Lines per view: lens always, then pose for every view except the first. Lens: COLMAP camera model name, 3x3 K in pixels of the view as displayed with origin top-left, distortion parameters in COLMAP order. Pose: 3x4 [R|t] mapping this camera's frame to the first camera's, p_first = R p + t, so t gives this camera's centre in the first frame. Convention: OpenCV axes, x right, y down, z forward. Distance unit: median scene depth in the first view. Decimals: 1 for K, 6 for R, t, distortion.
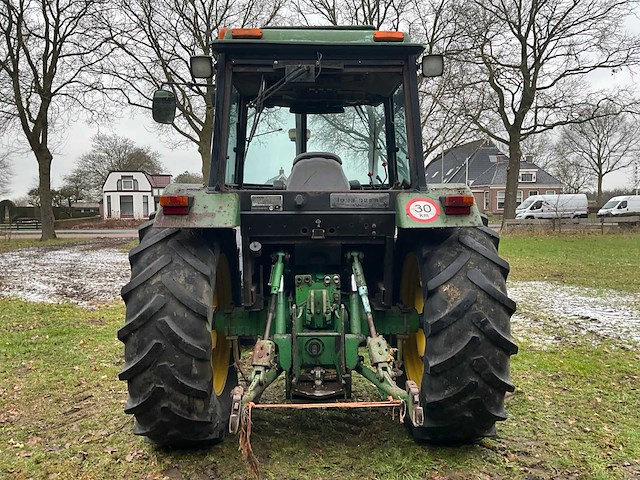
lens RADIAL K [[527.8, 0, 317.3], [0, 527.8, 237.0], [0, 0, 1]] dist [0.071735, -0.113106]
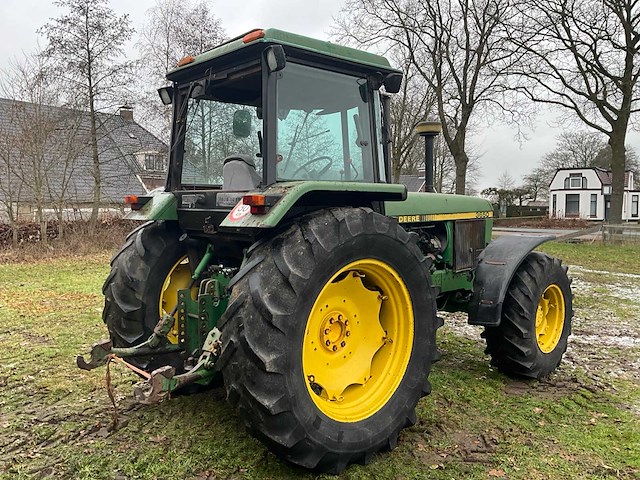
lens RADIAL K [[527.8, 0, 321.5], [0, 527.8, 243.6], [0, 0, 1]] dist [0.071735, -0.113106]
pose [[0.666005, 0.062603, -0.743316, 0.980329], [-0.051958, 0.997945, 0.037494, -0.029931], [0.744136, 0.013650, 0.667889, 0.418182]]
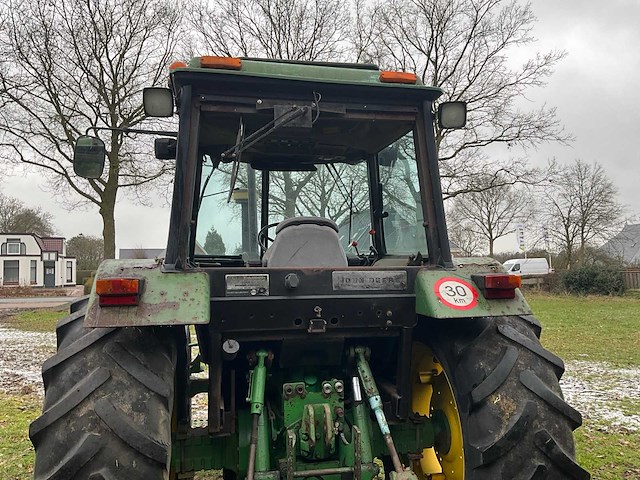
lens RADIAL K [[527.8, 0, 317.1], [0, 527.8, 236.6], [0, 0, 1]] dist [0.071735, -0.113106]
pose [[0.984169, 0.003869, 0.177193, -0.127695], [0.017243, 0.992929, -0.117450, -0.042916], [-0.176394, 0.118646, 0.977143, 0.255570]]
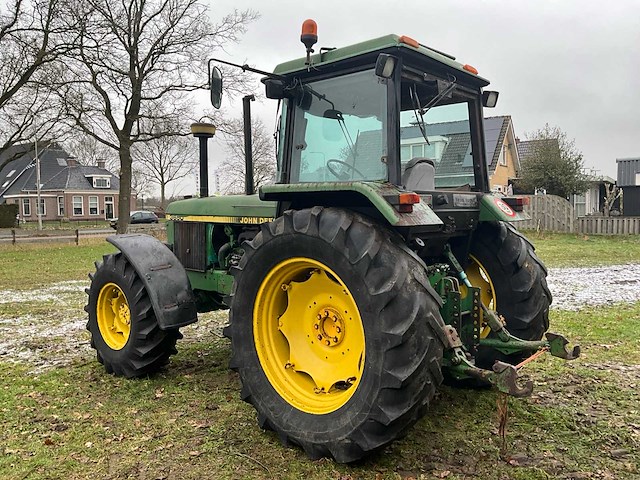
lens RADIAL K [[527.8, 0, 317.4], [0, 527.8, 241.7], [0, 0, 1]] dist [0.071735, -0.113106]
pose [[0.686646, -0.046485, 0.725504, -1.020814], [0.048240, 0.998668, 0.018330, -0.012784], [-0.725390, 0.022412, 0.687974, 0.401578]]
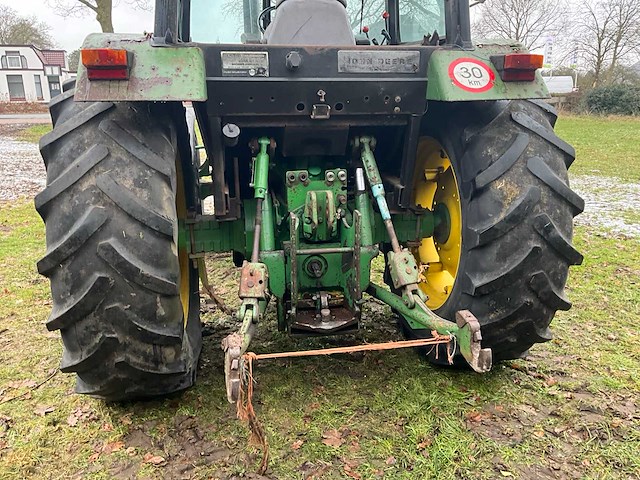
lens RADIAL K [[527.8, 0, 316.8], [0, 527.8, 239.2], [0, 0, 1]] dist [0.071735, -0.113106]
pose [[0.988148, -0.041035, 0.147917, -0.112775], [0.008110, 0.976217, 0.216643, 0.007135], [-0.153289, -0.212875, 0.964980, 0.276598]]
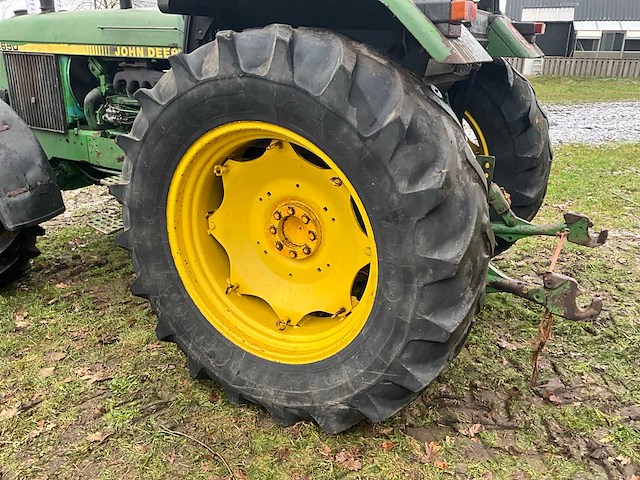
lens RADIAL K [[527.8, 0, 318.4], [0, 527.8, 243.6], [0, 0, 1]] dist [0.071735, -0.113106]
pose [[0.499262, -0.297313, 0.813845, -0.785895], [0.041154, 0.946362, 0.320478, -0.021788], [-0.865473, -0.126510, 0.484718, 0.759314]]
